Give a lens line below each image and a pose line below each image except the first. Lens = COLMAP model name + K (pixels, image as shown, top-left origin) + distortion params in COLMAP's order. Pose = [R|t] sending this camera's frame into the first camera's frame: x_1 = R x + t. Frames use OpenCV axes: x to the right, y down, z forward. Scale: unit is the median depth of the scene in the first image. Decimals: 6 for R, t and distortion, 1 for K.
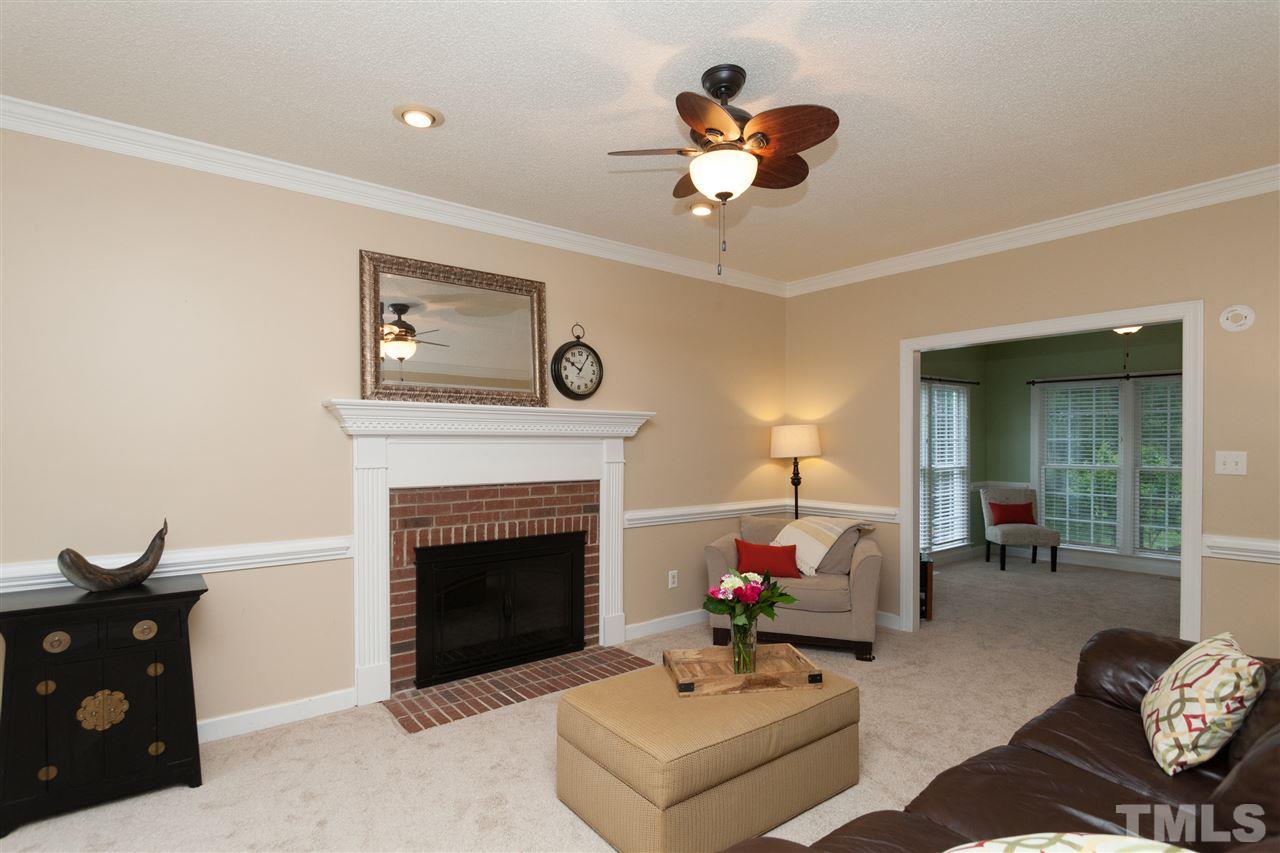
lens RADIAL K [[653.7, 0, 631.4], [0, 653.7, 436.8], [0, 0, 1]] dist [-0.015640, 0.000107]
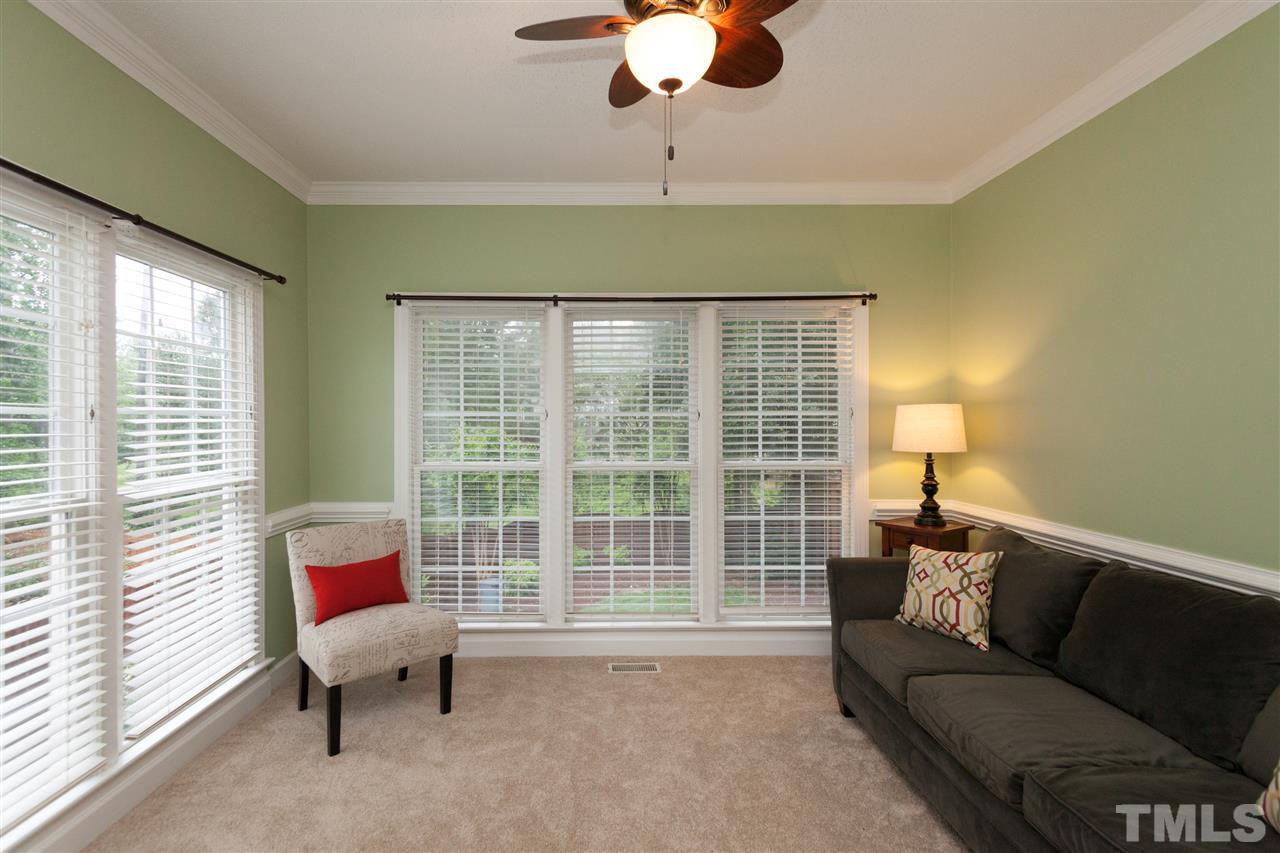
lens RADIAL K [[653.7, 0, 631.5], [0, 653.7, 425.9], [0, 0, 1]] dist [-0.015640, 0.000107]
pose [[0.611690, -0.010037, 0.791034, 0.689614], [0.002274, 0.999938, 0.010929, 0.015353], [-0.791094, -0.004886, 0.611675, 1.148879]]
